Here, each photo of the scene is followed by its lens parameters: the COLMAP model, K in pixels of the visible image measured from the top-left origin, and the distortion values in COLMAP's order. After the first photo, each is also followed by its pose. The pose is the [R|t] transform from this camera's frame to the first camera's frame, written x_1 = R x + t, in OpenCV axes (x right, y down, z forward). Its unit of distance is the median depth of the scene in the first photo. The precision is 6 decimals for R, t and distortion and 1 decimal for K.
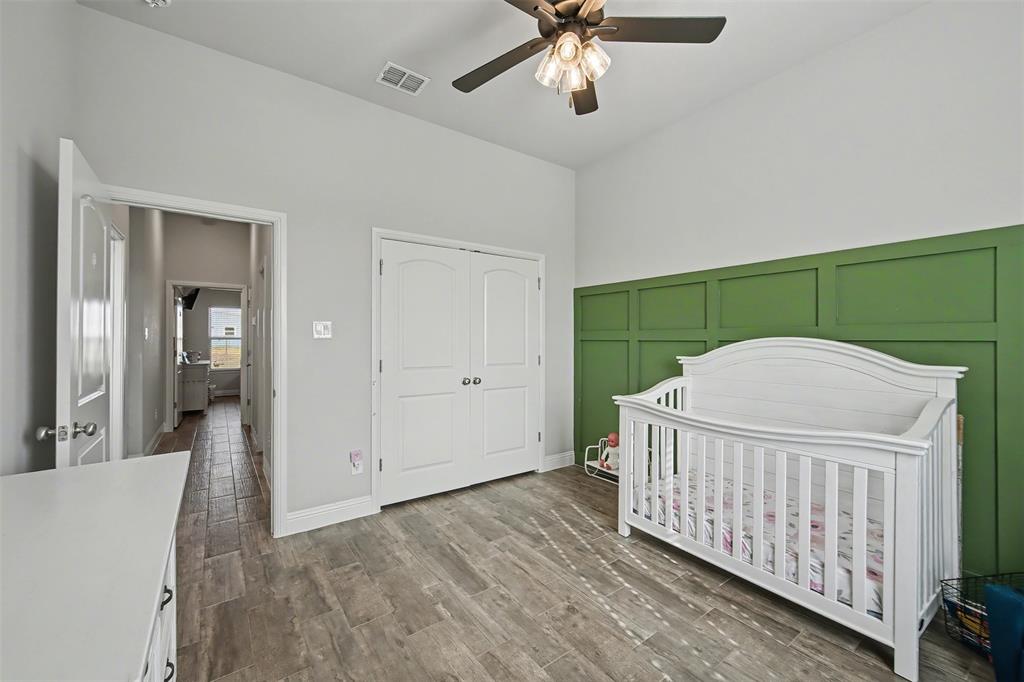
lens RADIAL K [[406.6, 0, 513.7], [0, 406.6, 335.7], [0, 0, 1]] dist [0.000131, -0.000010]
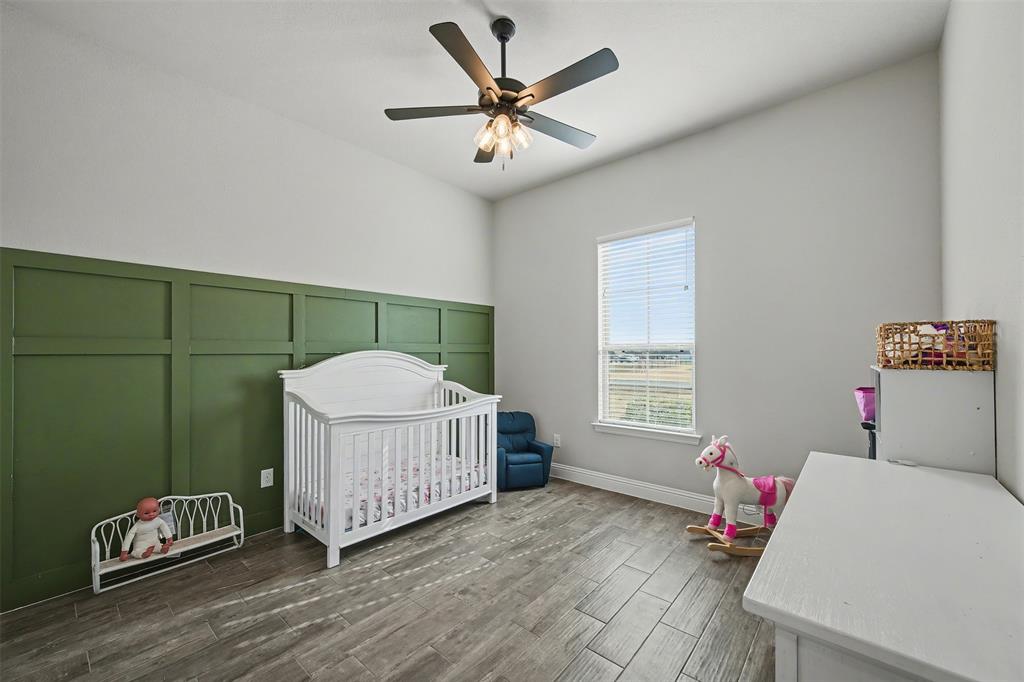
lens RADIAL K [[406.6, 0, 513.7], [0, 406.6, 335.7], [0, 0, 1]] dist [0.000131, -0.000010]
pose [[-0.239198, 0.033138, 0.970405, -0.865358], [-0.008832, 0.999302, -0.036302, 0.000132], [-0.970931, -0.017254, -0.238738, 0.980531]]
